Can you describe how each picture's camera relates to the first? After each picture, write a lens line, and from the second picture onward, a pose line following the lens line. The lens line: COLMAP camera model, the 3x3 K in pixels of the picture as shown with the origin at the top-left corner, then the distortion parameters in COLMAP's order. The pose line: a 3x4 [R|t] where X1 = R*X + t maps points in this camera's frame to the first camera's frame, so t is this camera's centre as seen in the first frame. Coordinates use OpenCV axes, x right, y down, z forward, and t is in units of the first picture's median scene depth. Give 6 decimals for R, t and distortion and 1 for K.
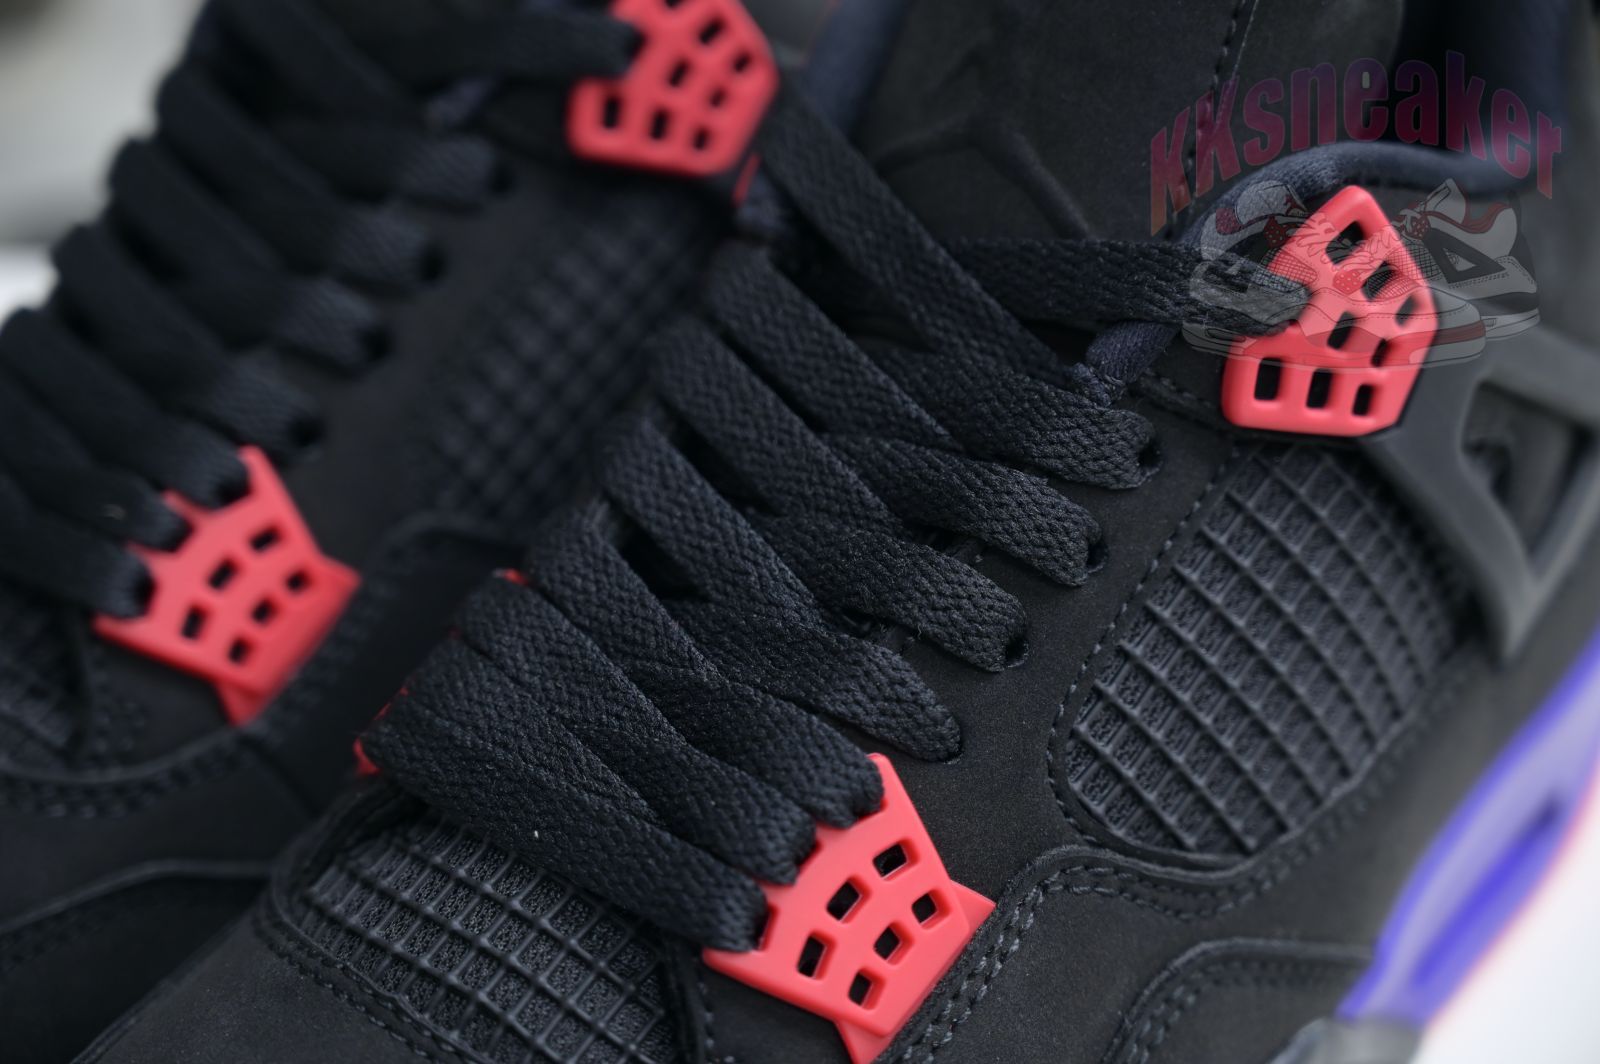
lens RADIAL K [[3246.9, 0, 760.2], [0, 3246.9, 557.2], [0, 0, 1]] dist [0.015675, 0.000000]
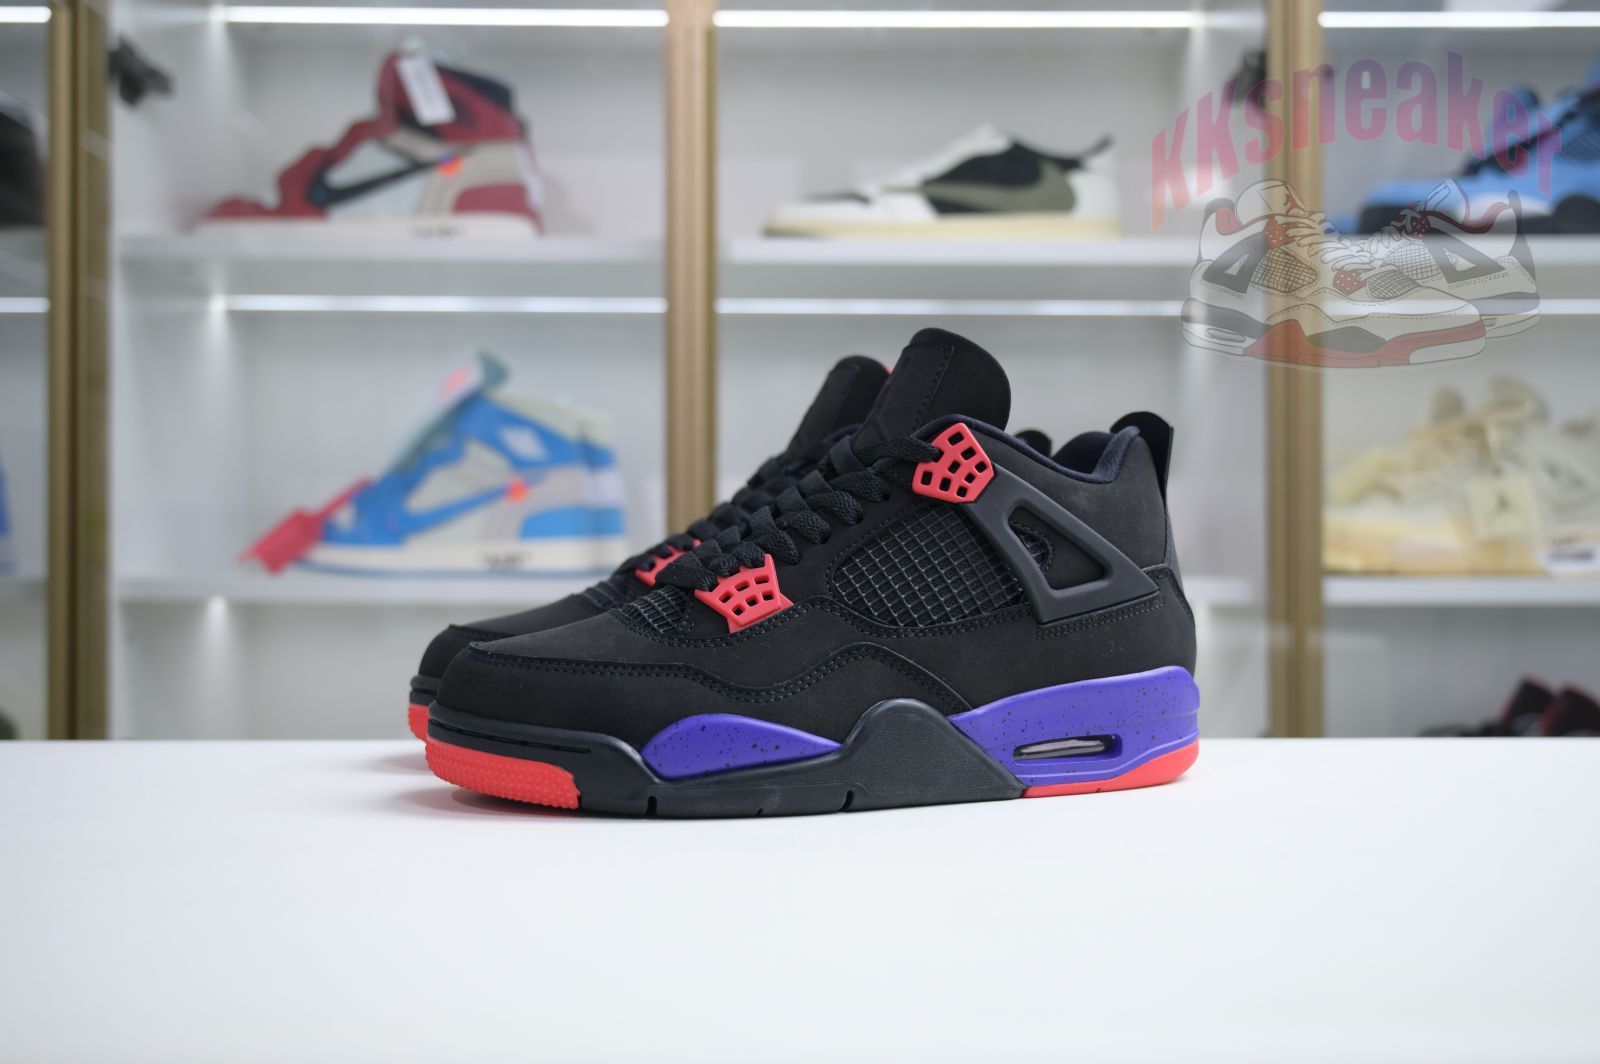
lens RADIAL K [[1543.6, 0, 800.5], [0, 1543.6, 529.4], [0, 0, 1]] dist [-0.003209, 0.000000]
pose [[0.870235, 0.015844, -0.492382, 0.797574], [-0.275804, 0.843833, -0.460302, 0.718286], [0.408195, 0.536372, 0.738702, -0.125578]]
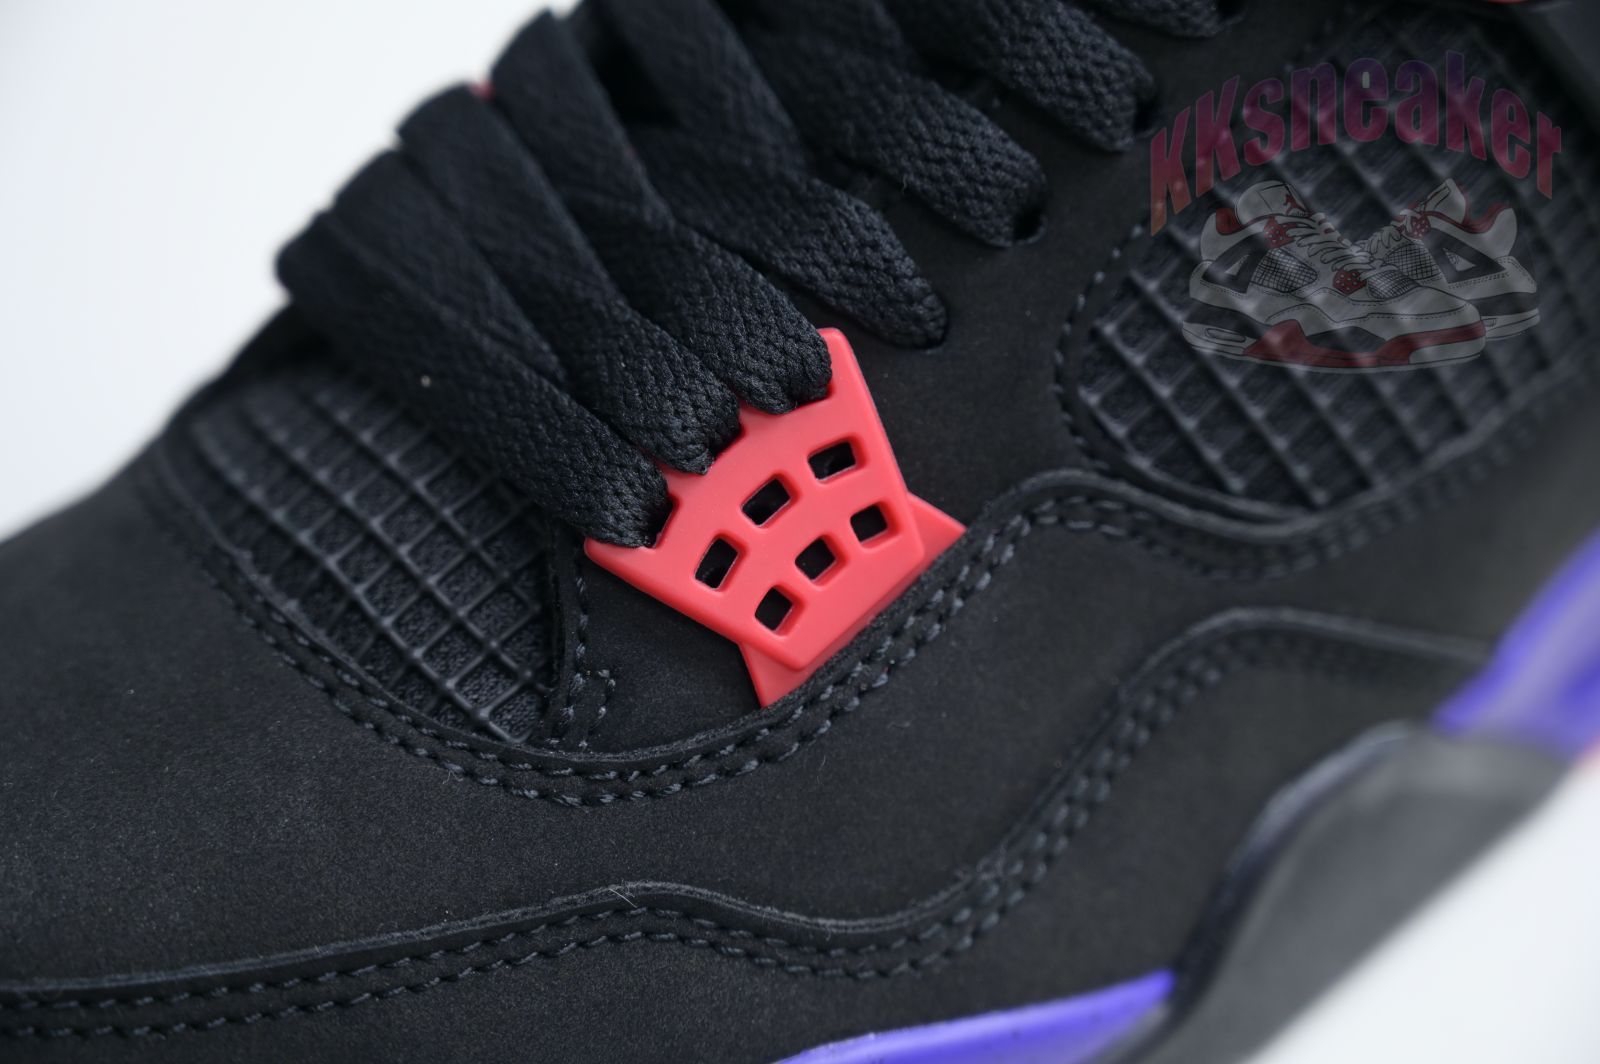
lens RADIAL K [[3246.9, 0, 783.5], [0, 3246.9, 559.4], [0, 0, 1]] dist [0.015675, 0.000000]
pose [[0.981285, 0.118479, -0.151797, 0.151541], [-0.101964, 0.988425, 0.112332, 0.026867], [0.163349, -0.094752, 0.982008, 0.187139]]
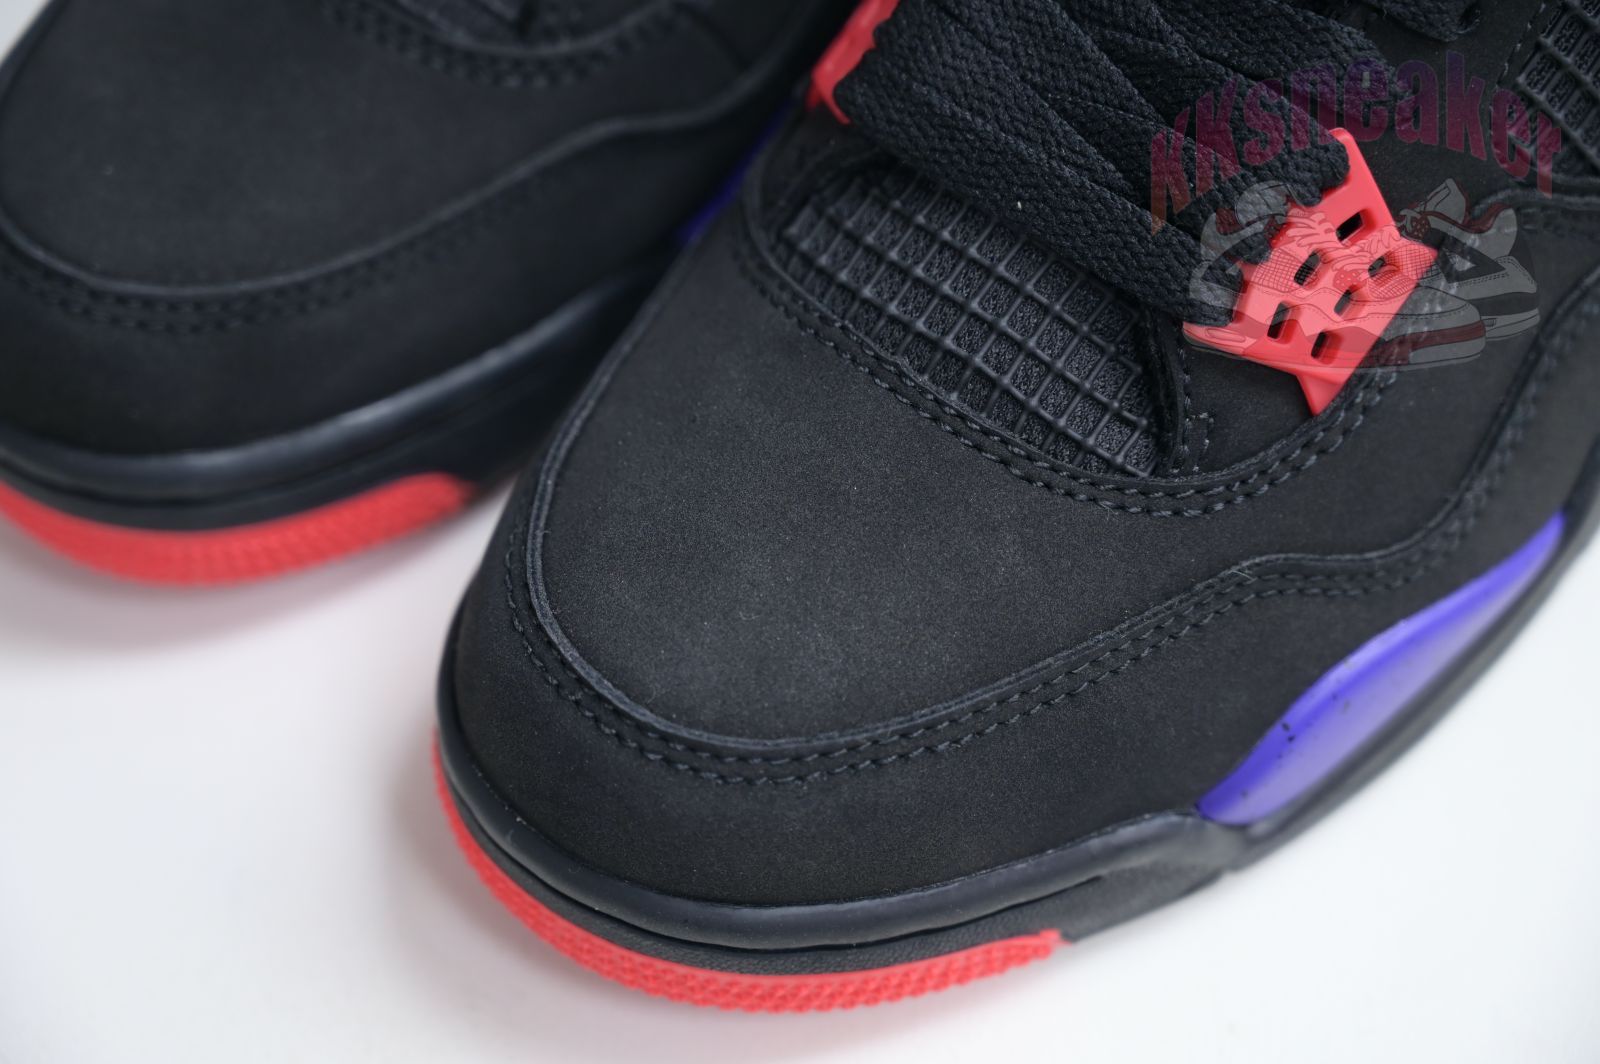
lens RADIAL K [[3246.9, 0, 798.8], [0, 3246.9, 534.7], [0, 0, 1]] dist [0.015675, 0.000000]
pose [[0.999665, -0.022246, 0.013252, -0.156447], [0.015195, 0.918367, 0.395438, -0.237947], [-0.020968, -0.395104, 0.918397, -0.030715]]
